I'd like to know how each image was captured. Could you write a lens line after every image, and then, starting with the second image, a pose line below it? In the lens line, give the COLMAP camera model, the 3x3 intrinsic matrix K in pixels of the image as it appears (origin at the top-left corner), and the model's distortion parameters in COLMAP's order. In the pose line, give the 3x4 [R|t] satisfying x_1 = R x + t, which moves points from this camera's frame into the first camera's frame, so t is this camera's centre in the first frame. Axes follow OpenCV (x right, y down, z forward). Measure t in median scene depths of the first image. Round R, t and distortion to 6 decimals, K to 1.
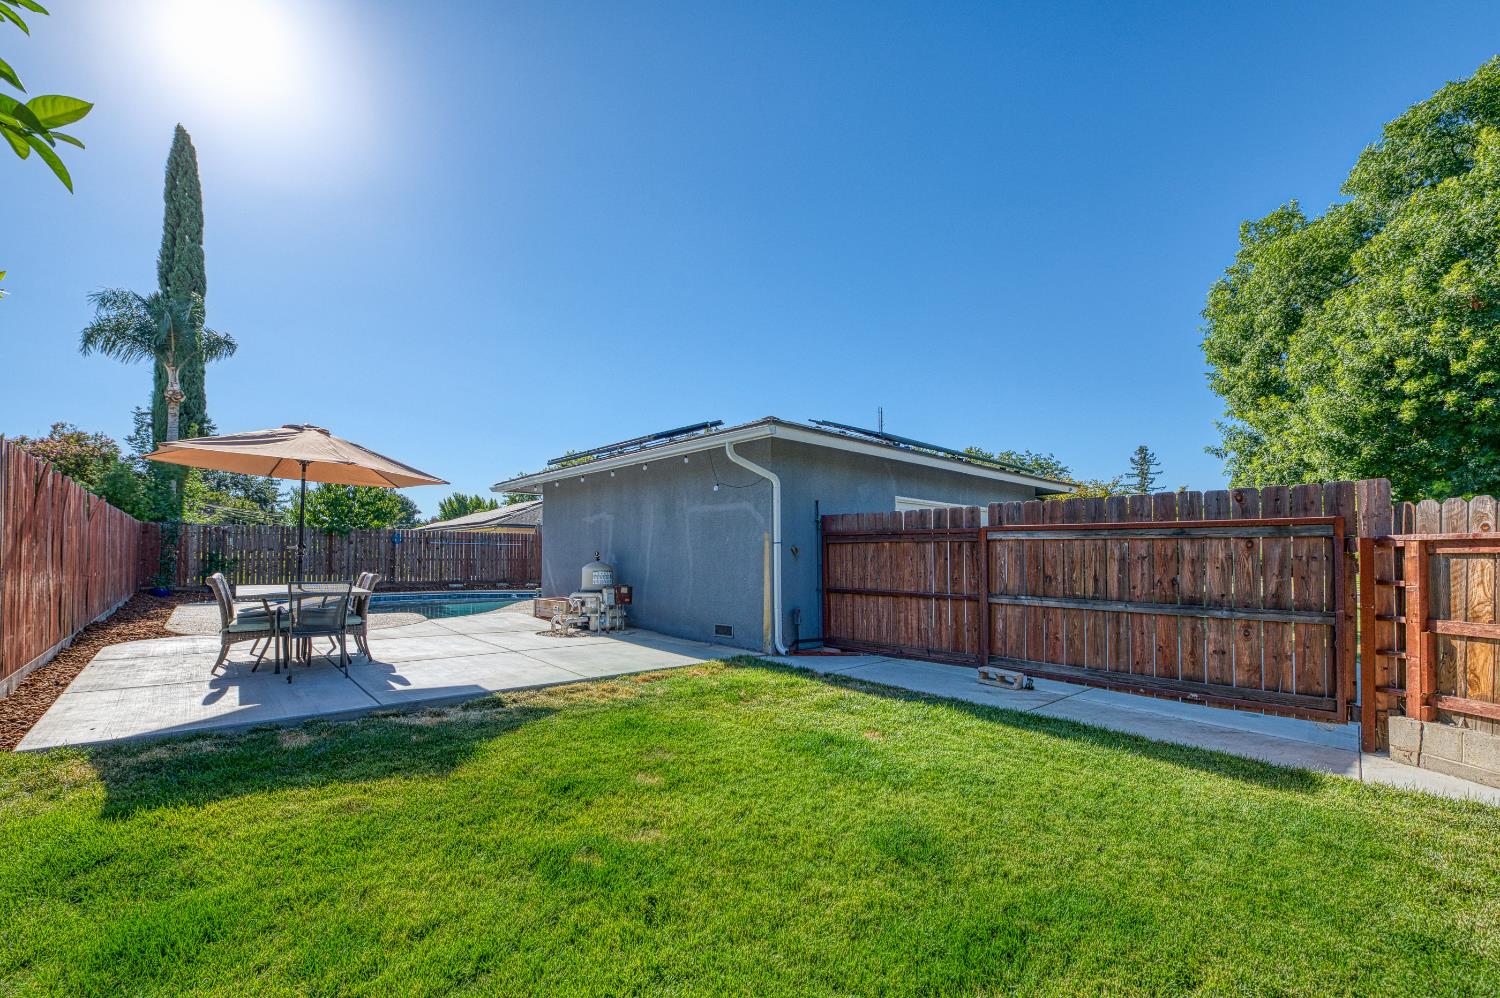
lens RADIAL K [[612.4, 0, 742.2], [0, 612.4, 541.2], [0, 0, 1]] dist [-0.021645, -0.000153]
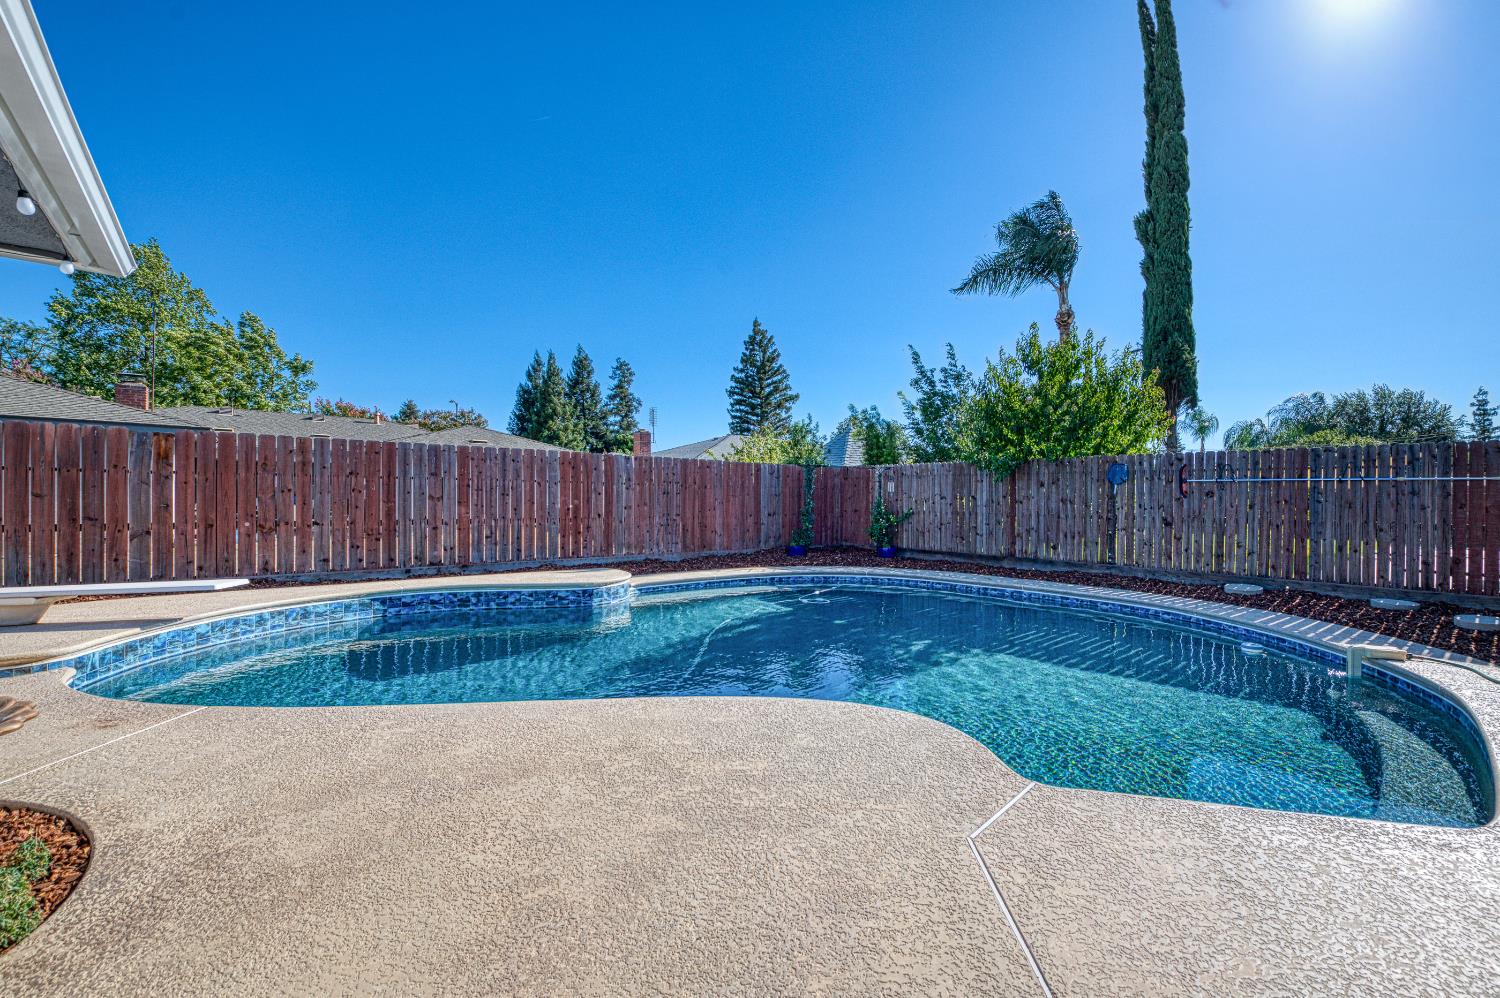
lens RADIAL K [[627.8, 0, 815.0], [0, 627.8, 501.1], [0, 0, 1]] dist [-0.018475, 0.000119]
pose [[0.000495, -0.003180, -0.999995, -0.094397], [0.014792, 0.999886, -0.003172, 0.018896], [0.999890, -0.014790, 0.000542, 0.932023]]
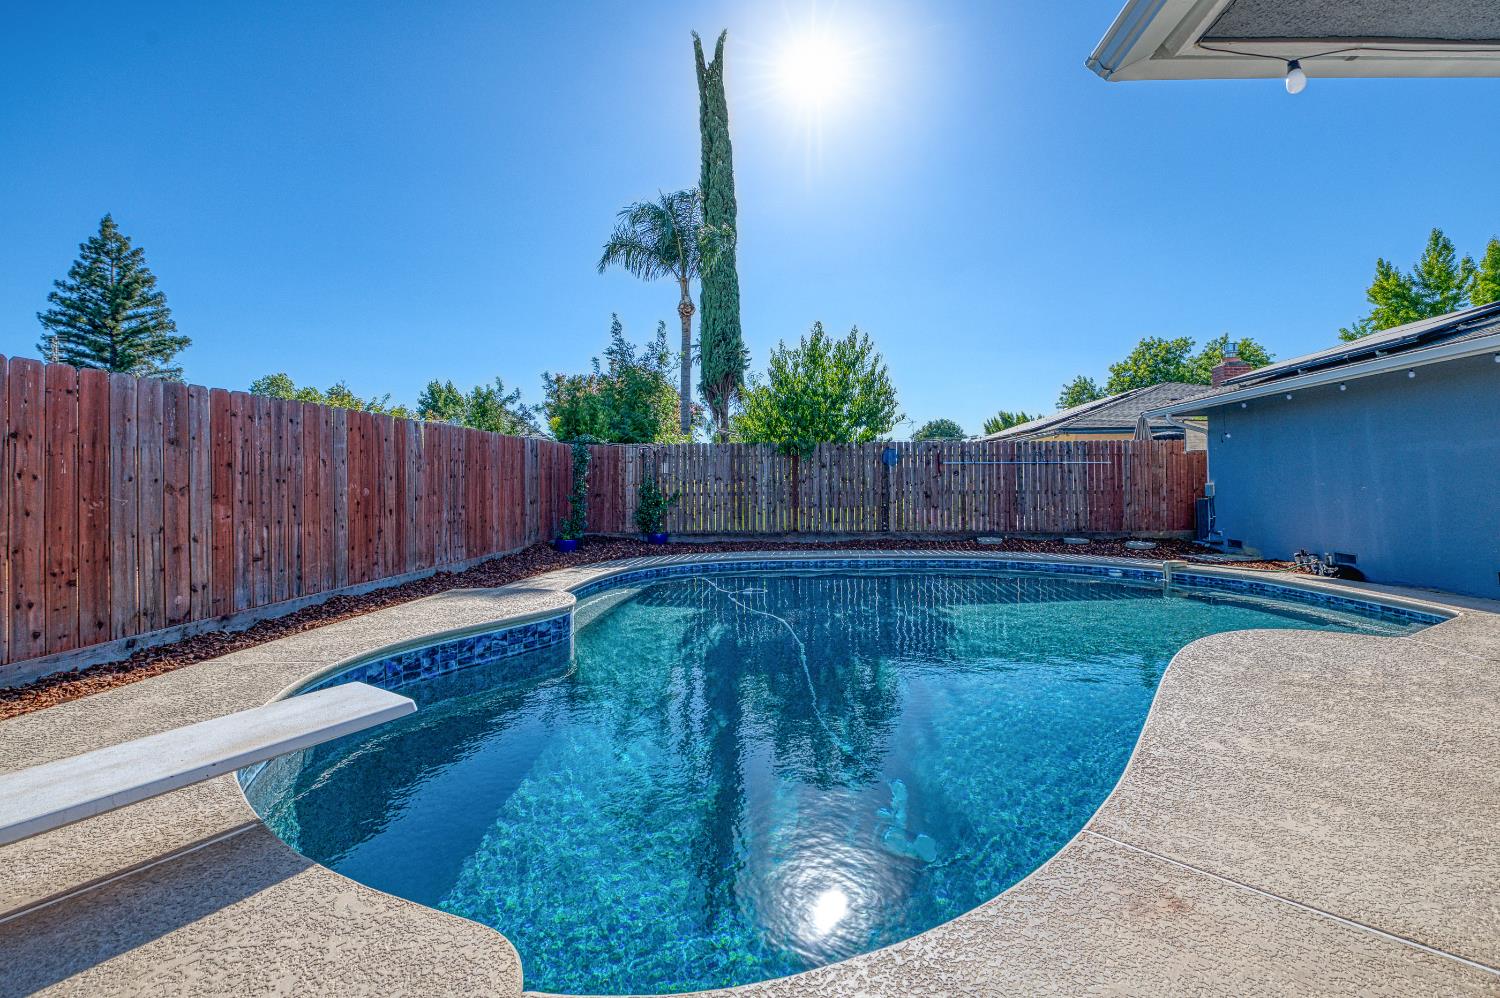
lens RADIAL K [[640.1, 0, 774.0], [0, 640.1, 473.2], [0, 0, 1]] dist [-0.019594, 0.000207]
pose [[0.706956, -0.019256, -0.706995, -0.257701], [0.027830, 0.999612, 0.000603, 0.009607], [0.706710, -0.020102, 0.707218, 0.591008]]
